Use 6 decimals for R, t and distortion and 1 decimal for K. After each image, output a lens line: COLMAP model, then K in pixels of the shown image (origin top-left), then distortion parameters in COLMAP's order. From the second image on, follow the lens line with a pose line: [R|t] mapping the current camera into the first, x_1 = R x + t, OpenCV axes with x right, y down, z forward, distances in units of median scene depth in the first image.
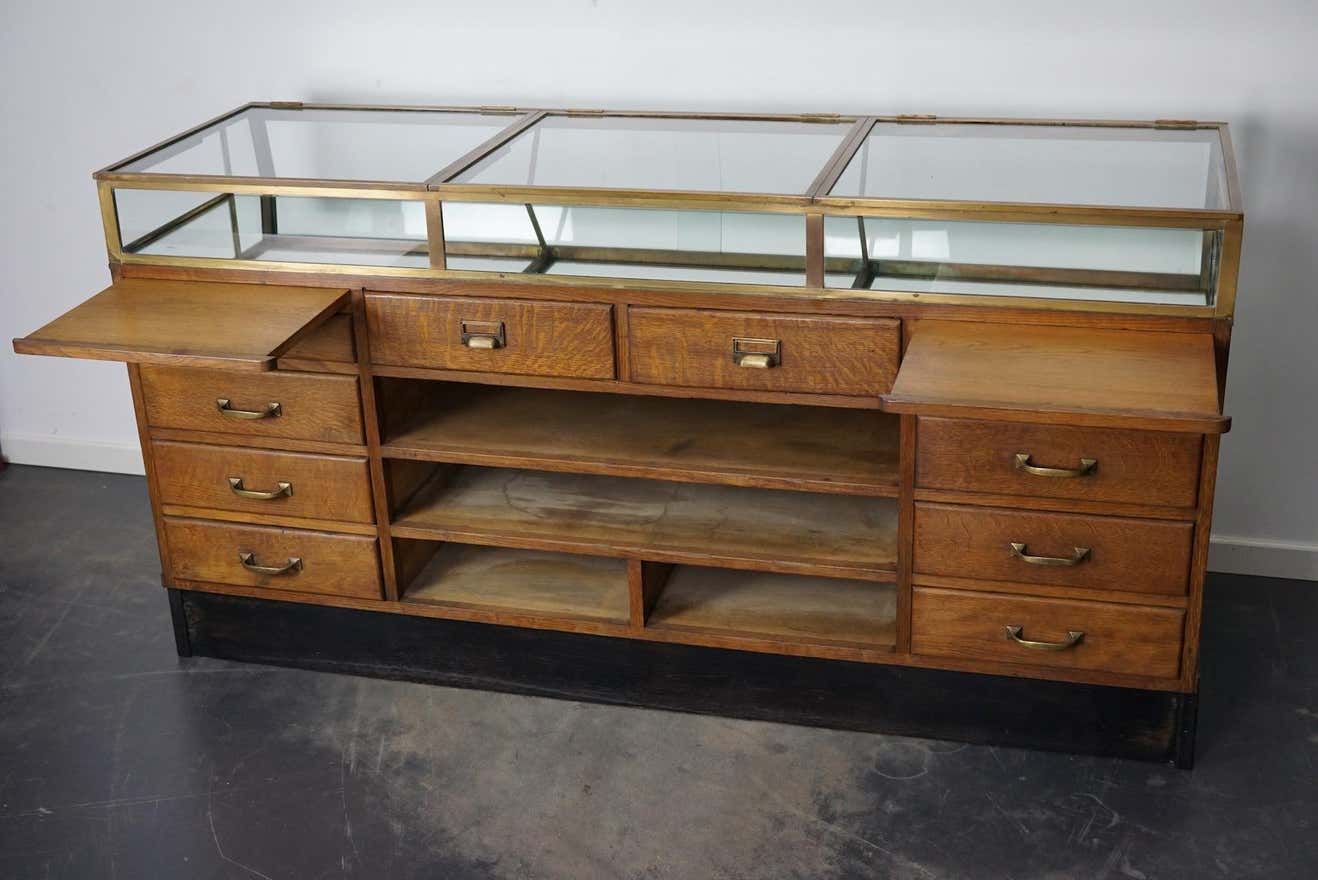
lens RADIAL K [[1704.0, 0, 657.2], [0, 1704.0, 441.8], [0, 0, 1]] dist [-0.084444, 0.000000]
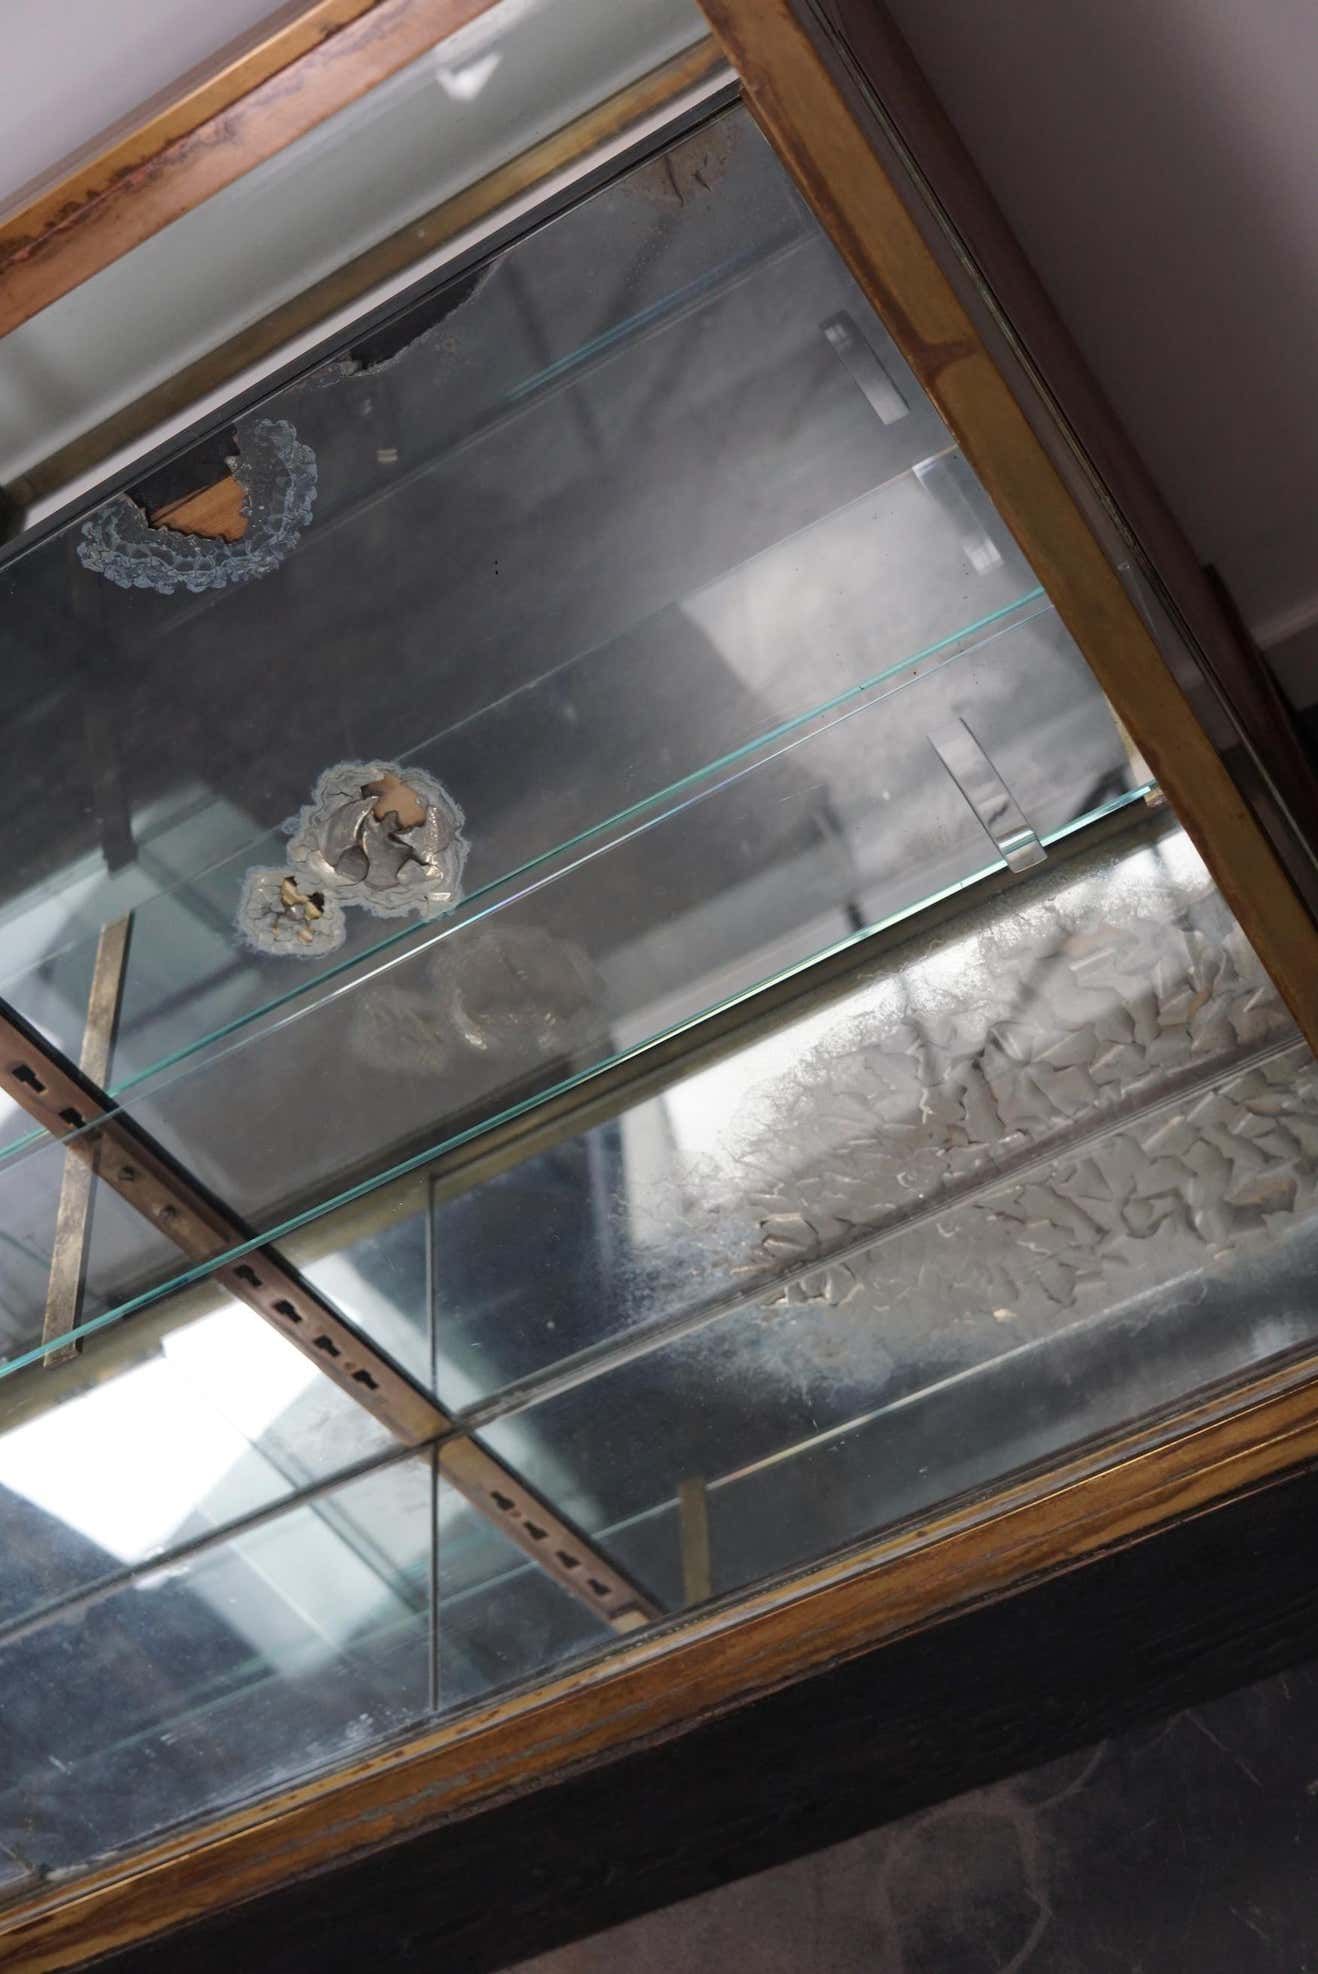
lens RADIAL K [[2552.1, 0, 648.3], [0, 2552.1, 989.0], [0, 0, 1]] dist [-0.084444, 0.000000]
pose [[0.820156, -0.567872, -0.069758, 0.229495], [0.568218, 0.794206, 0.215324, -0.086417], [-0.066874, -0.216237, 0.974048, 0.585700]]
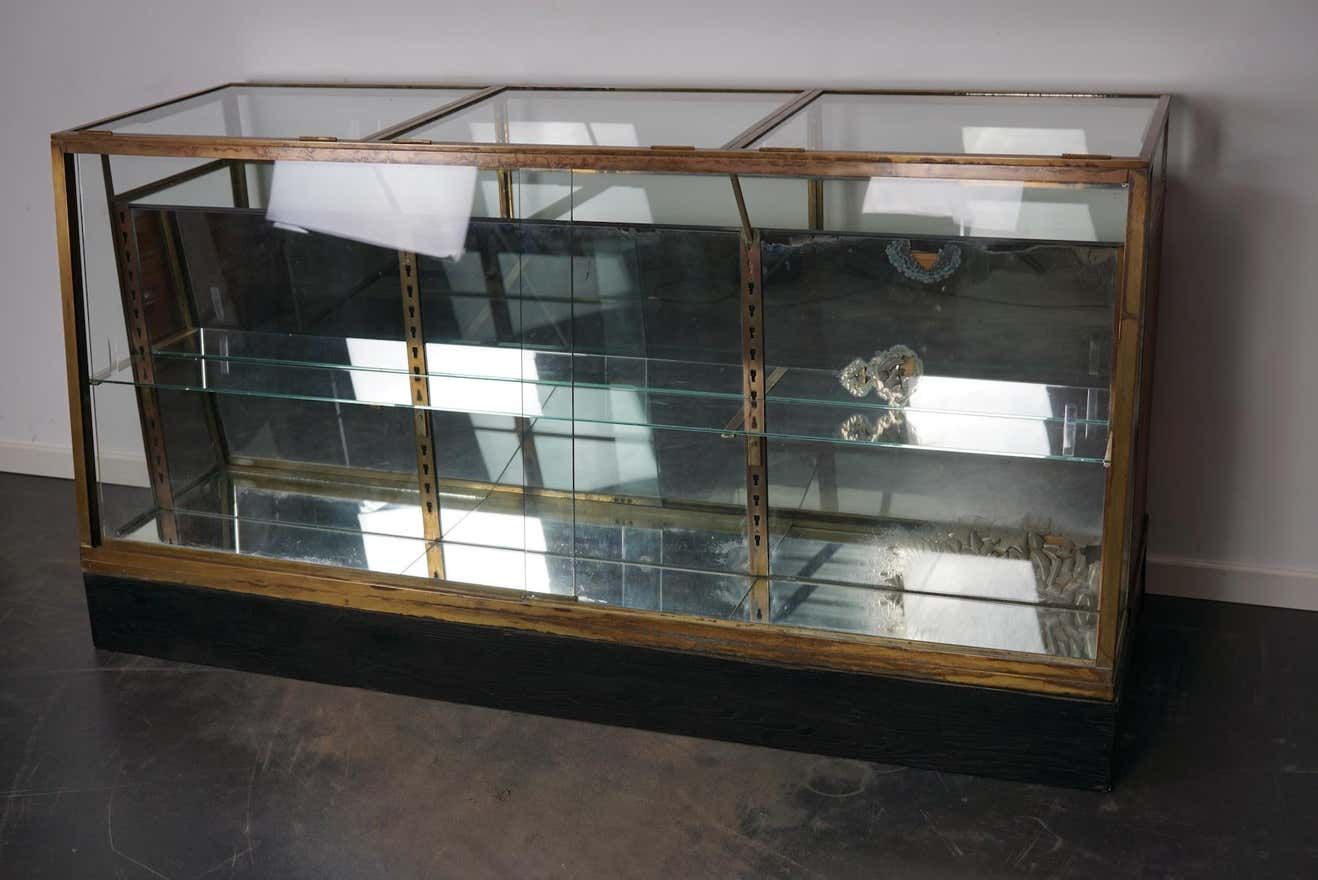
lens RADIAL K [[1704.0, 0, 659.1], [0, 1704.0, 440.6], [0, 0, 1]] dist [-0.084444, 0.000000]
pose [[0.997967, 0.021157, -0.060118, 0.099283], [-0.024198, 0.998441, -0.050303, 0.052423], [0.058960, 0.051655, 0.996923, 0.051211]]
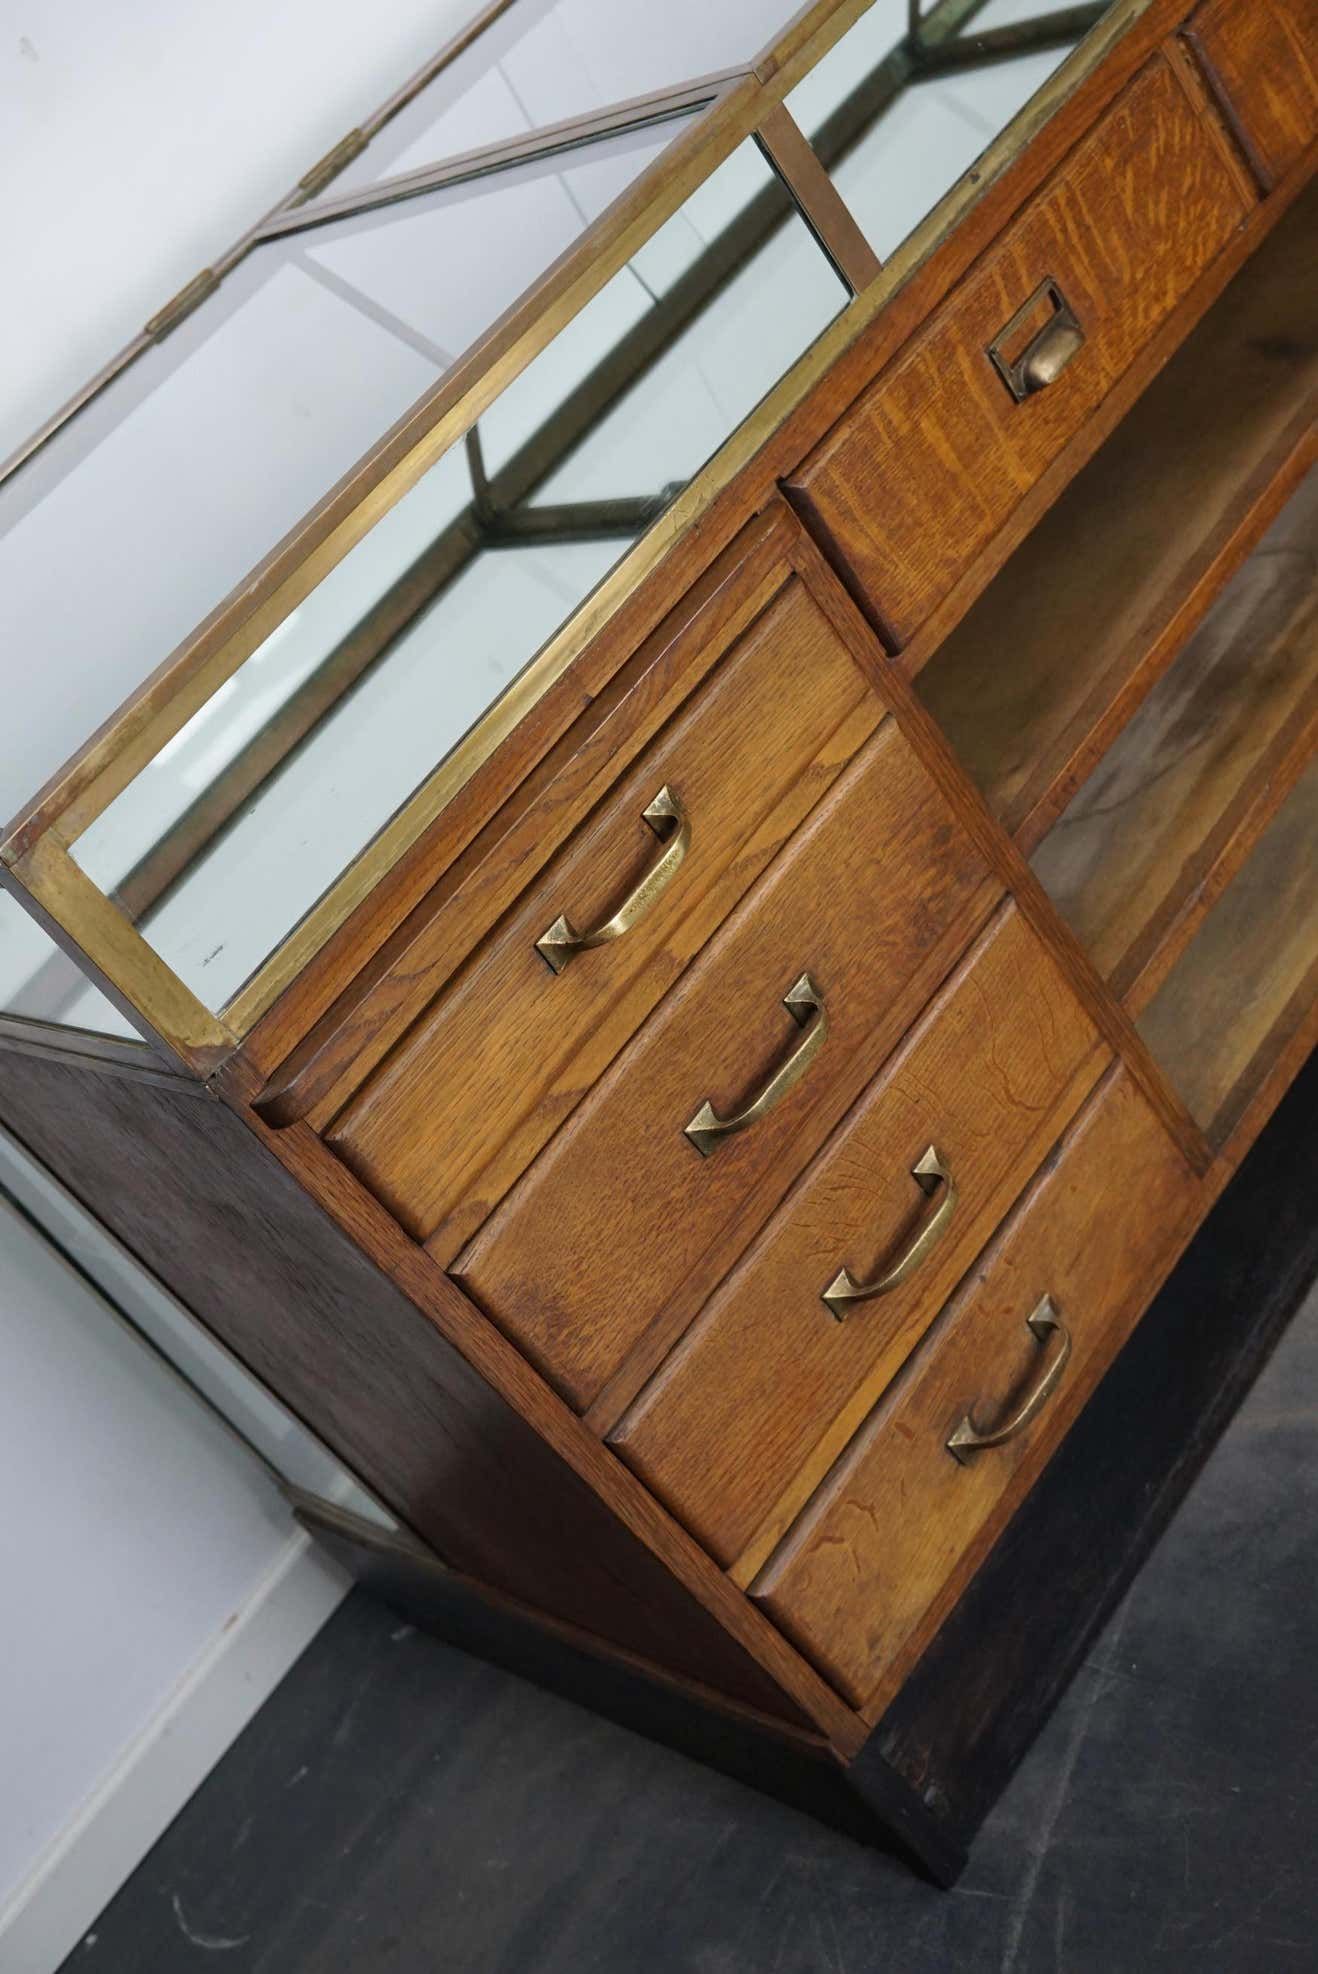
lens RADIAL K [[2552.1, 0, 654.9], [0, 2552.1, 983.1], [0, 0, 1]] dist [-0.084444, 0.000000]
pose [[0.406147, -0.691969, 0.596844, -0.562373], [0.776506, 0.605668, 0.173794, -0.137910], [-0.481750, 0.392867, 0.783308, 0.648918]]
